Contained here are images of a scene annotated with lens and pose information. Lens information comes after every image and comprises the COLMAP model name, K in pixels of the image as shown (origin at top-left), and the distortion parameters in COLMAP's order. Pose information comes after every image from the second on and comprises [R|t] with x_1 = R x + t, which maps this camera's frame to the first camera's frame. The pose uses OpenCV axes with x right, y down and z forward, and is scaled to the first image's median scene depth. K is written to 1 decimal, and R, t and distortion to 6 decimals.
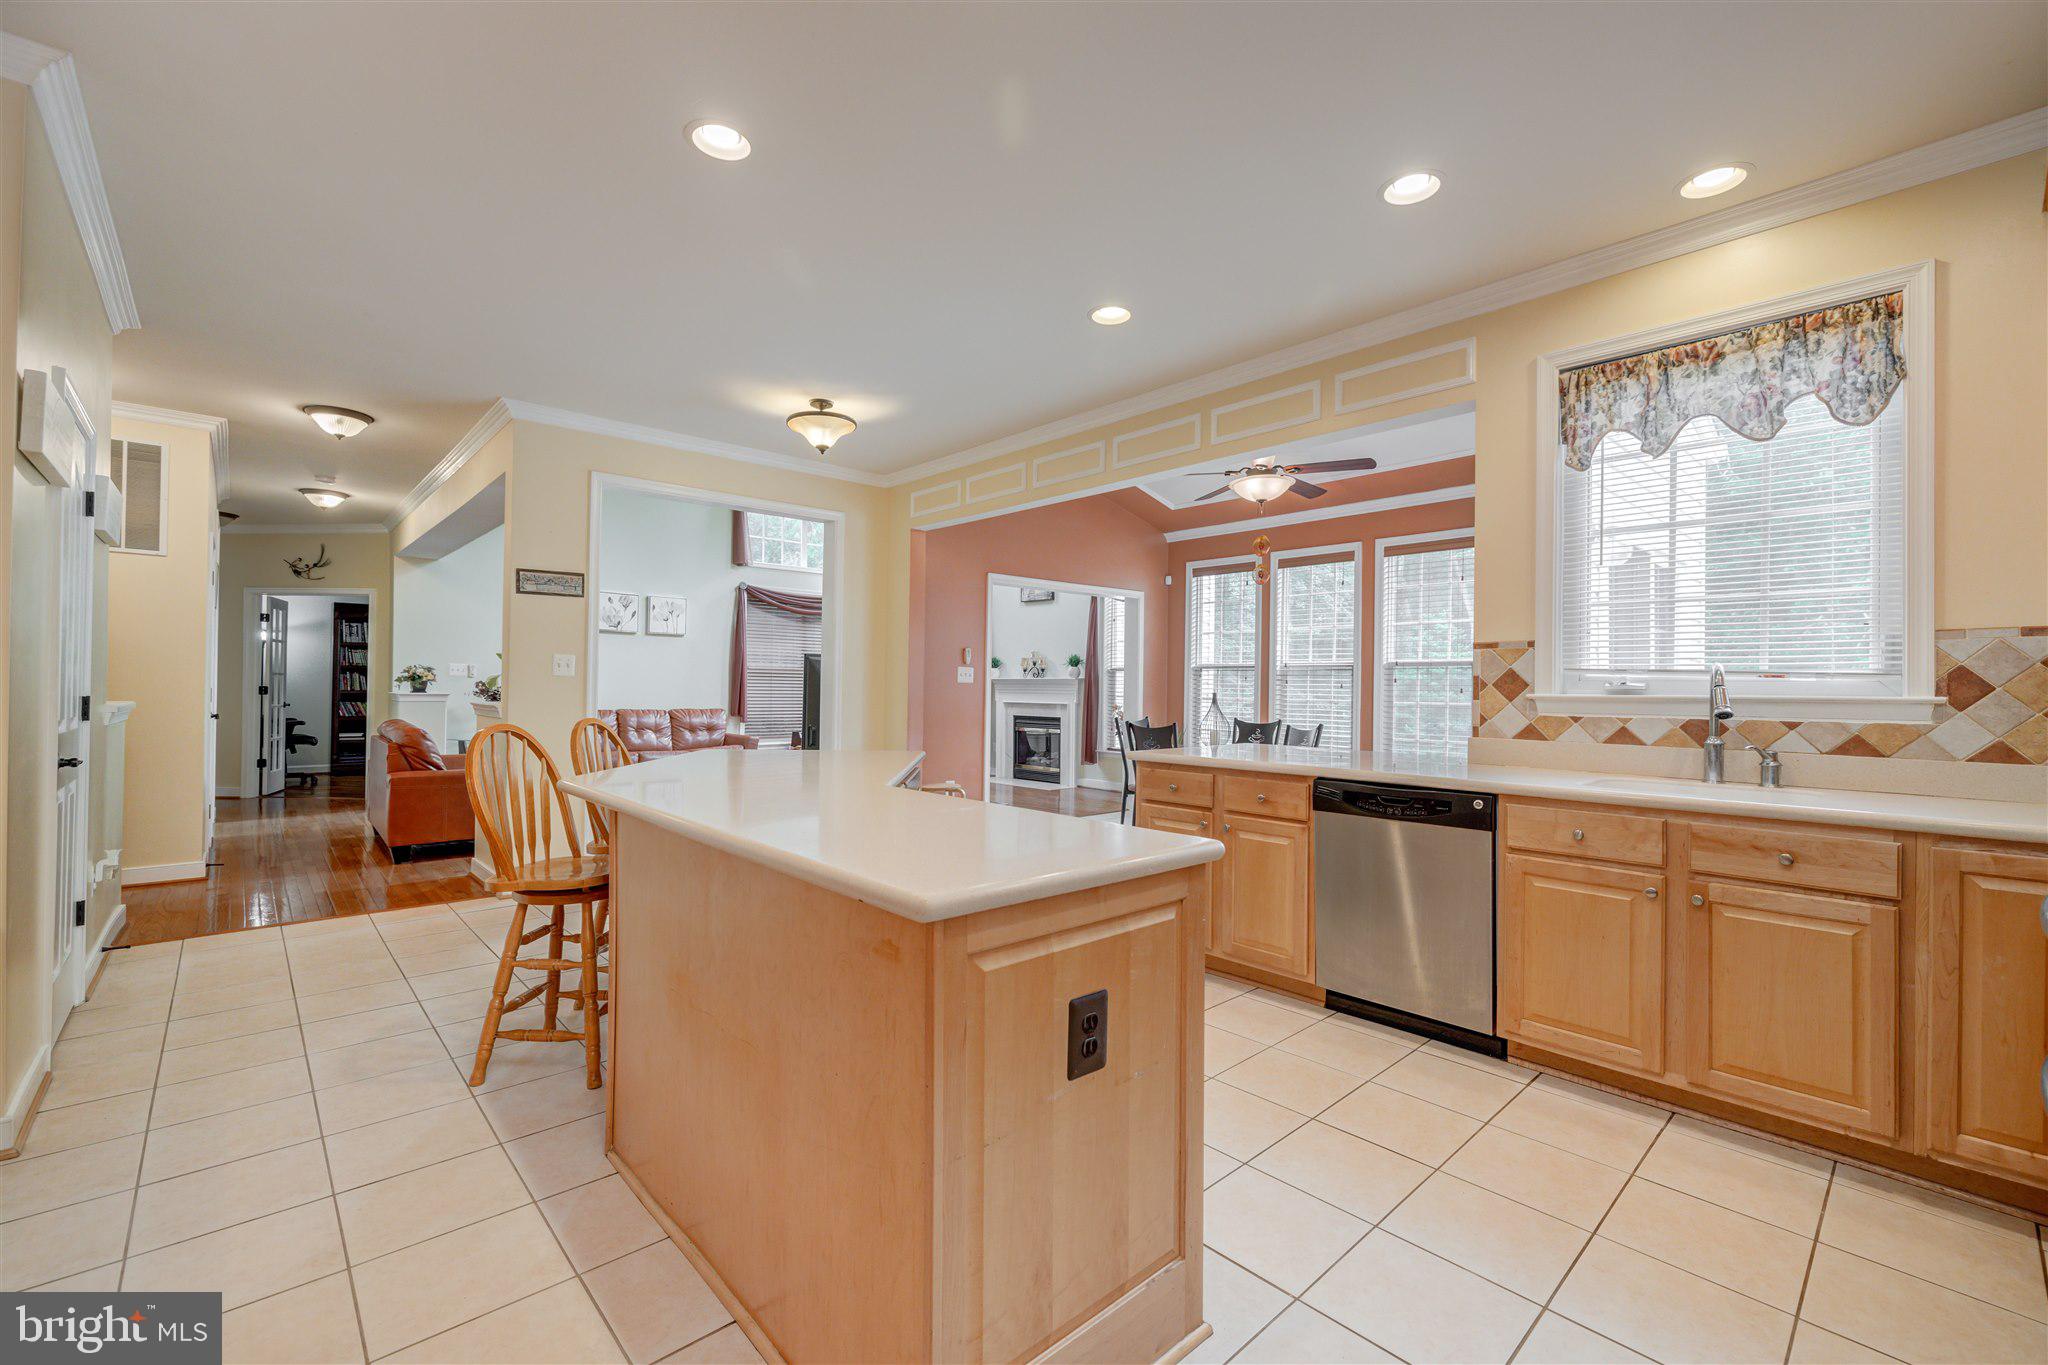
lens RADIAL K [[852.9, 0, 1033.7], [0, 852.9, 686.8], [0, 0, 1]] dist [0.000001, 0.000001]
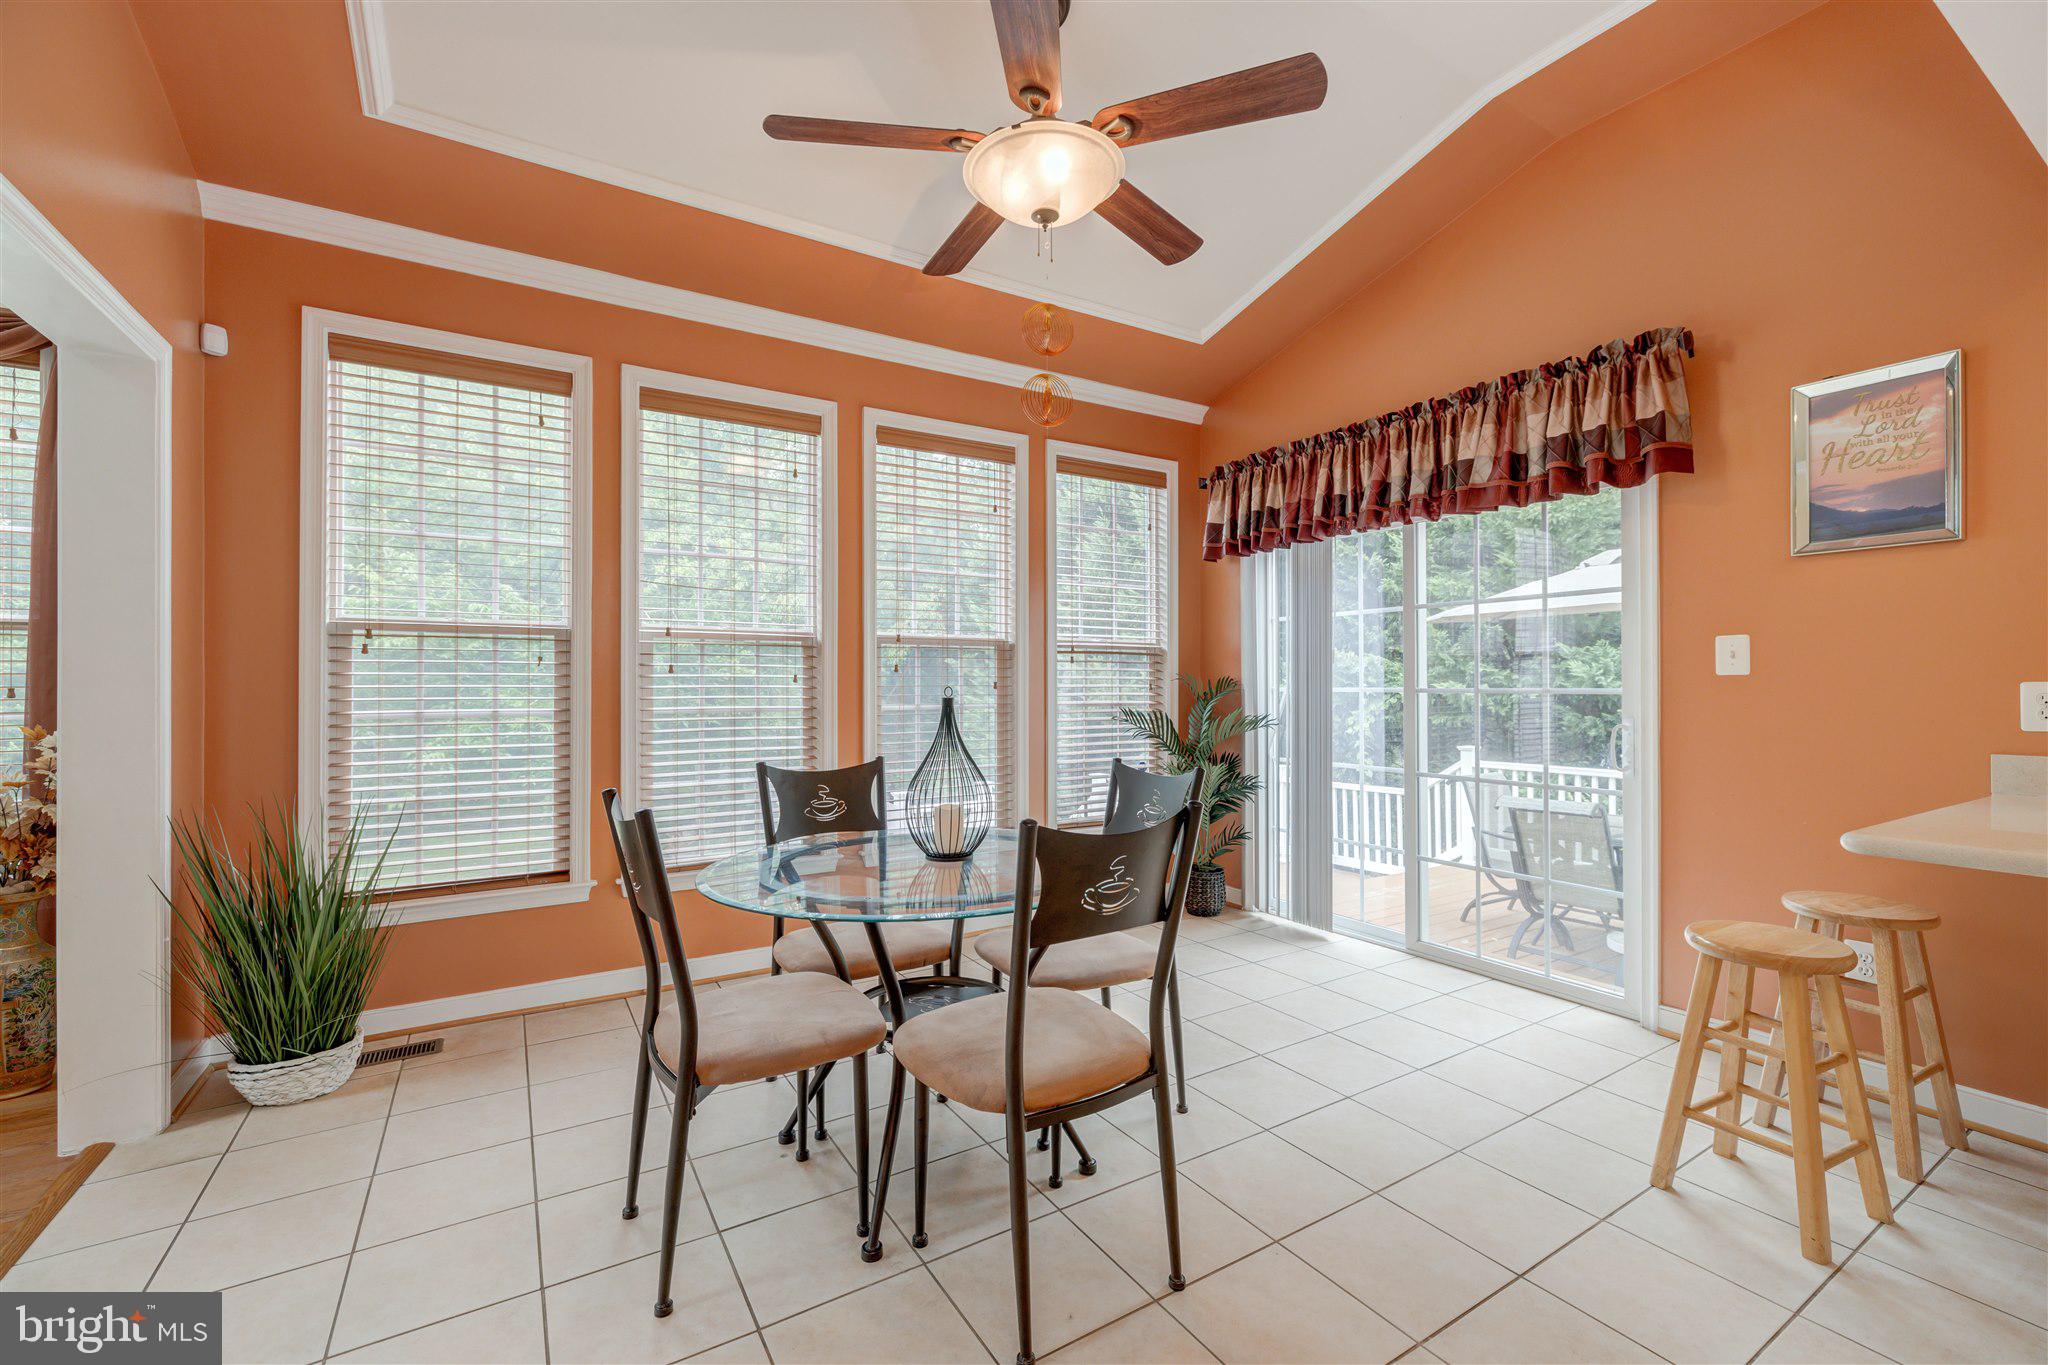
lens RADIAL K [[852.9, 0, 1033.2], [0, 852.9, 683.5], [0, 0, 1]] dist [0.000001, 0.000001]
pose [[0.193411, -0.008944, 0.981077, -0.098309], [0.002435, 0.999960, 0.008636, -0.001749], [-0.981115, 0.000718, 0.193425, 0.703593]]
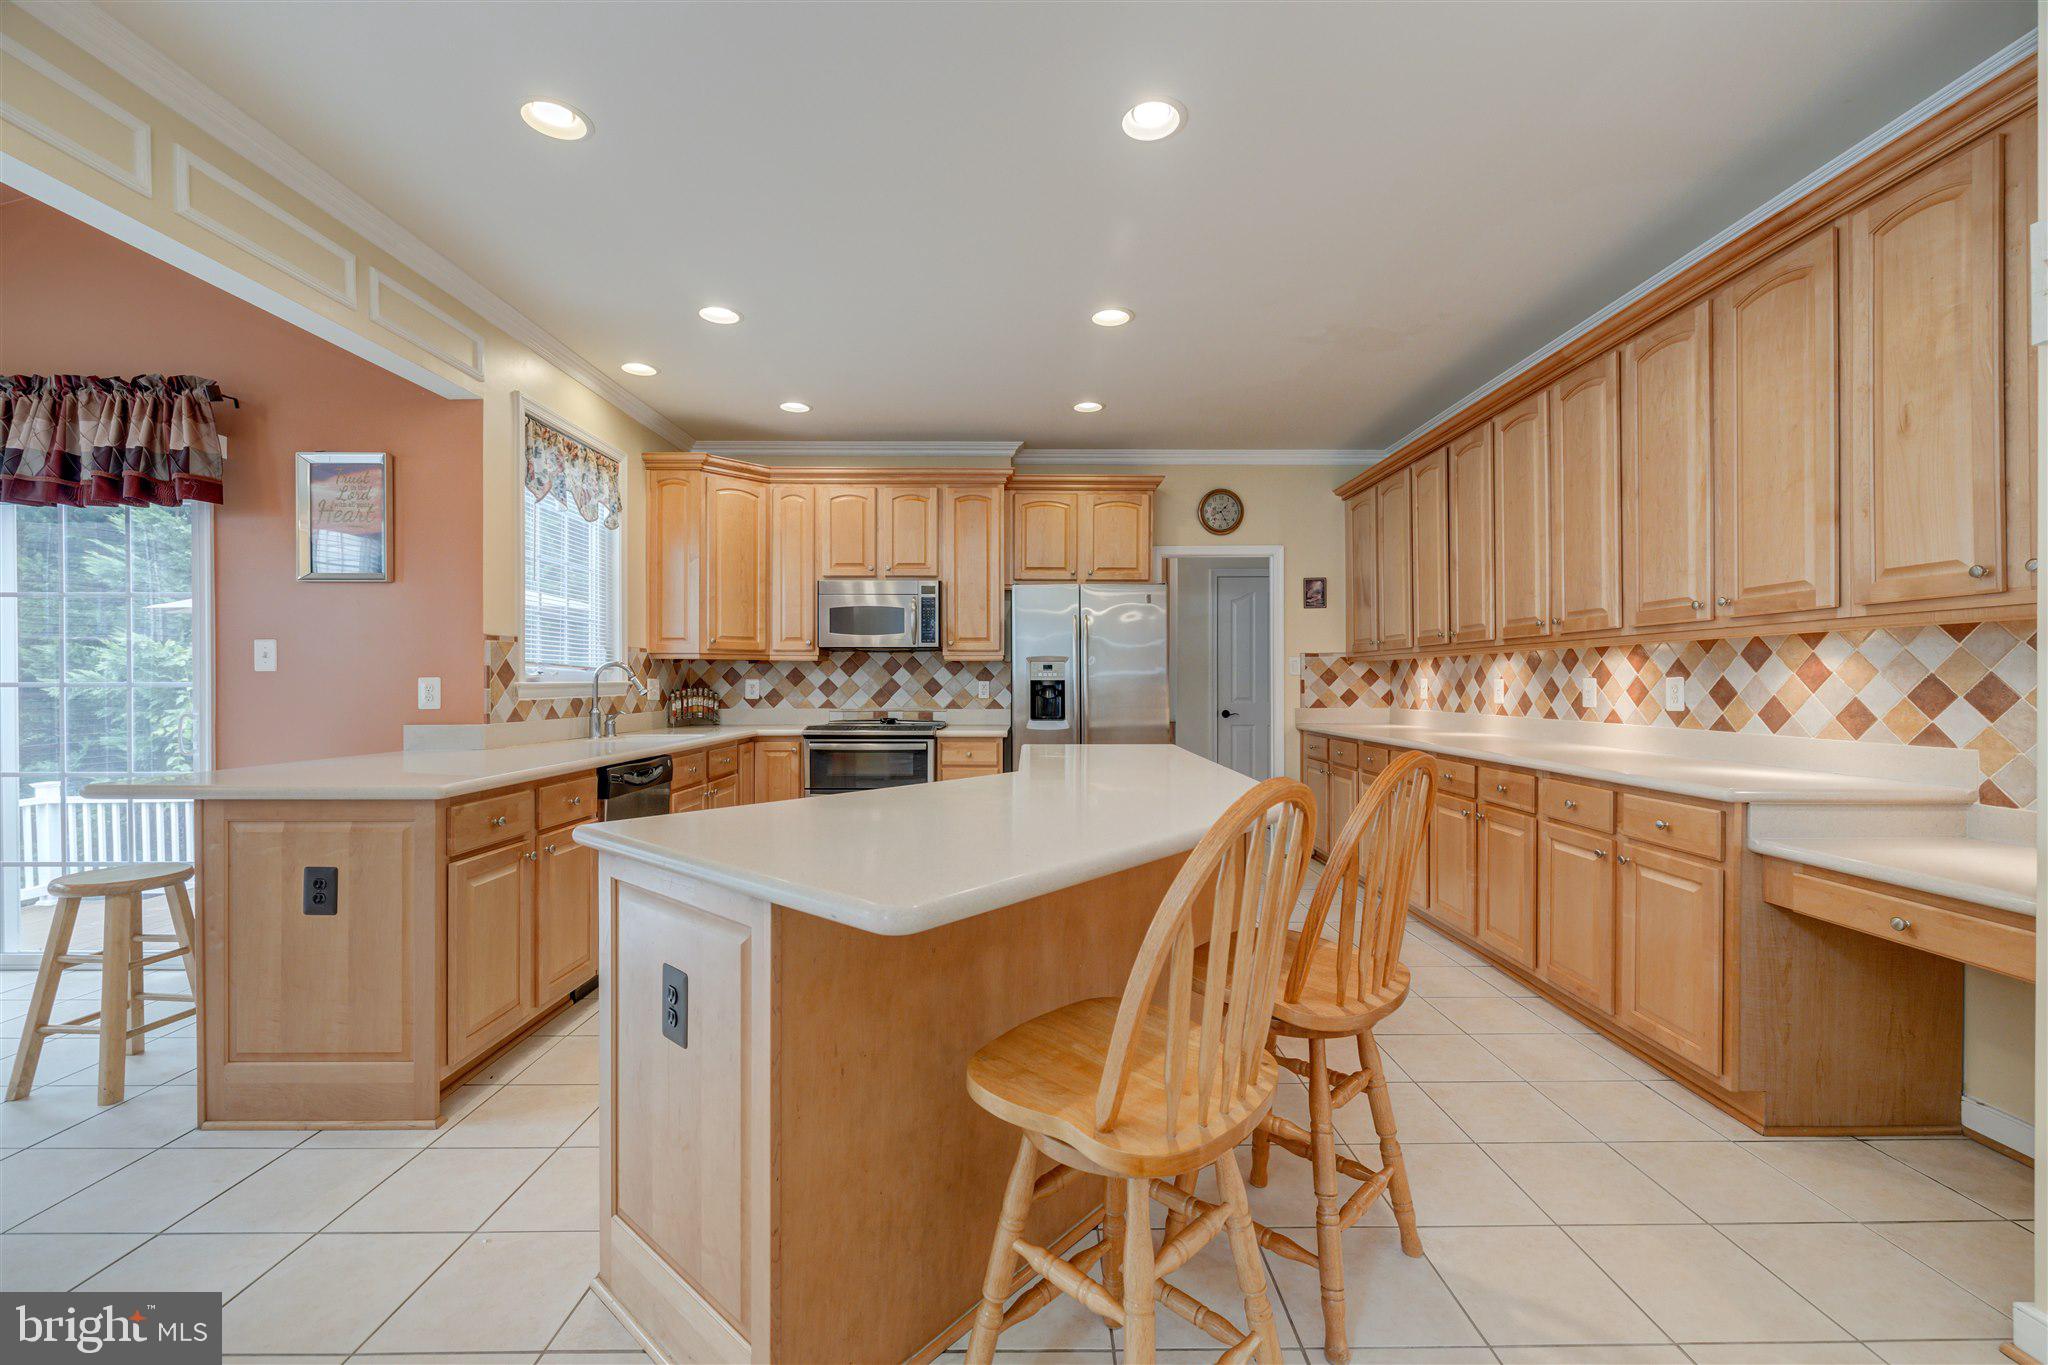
lens RADIAL K [[852.9, 0, 1027.4], [0, 852.9, 683.5], [0, 0, 1]] dist [0.000001, 0.000001]
pose [[-0.734522, -0.012489, 0.678470, -0.281222], [-0.008843, 0.999922, 0.008832, -0.002526], [-0.678528, 0.000488, -0.734575, 0.547865]]
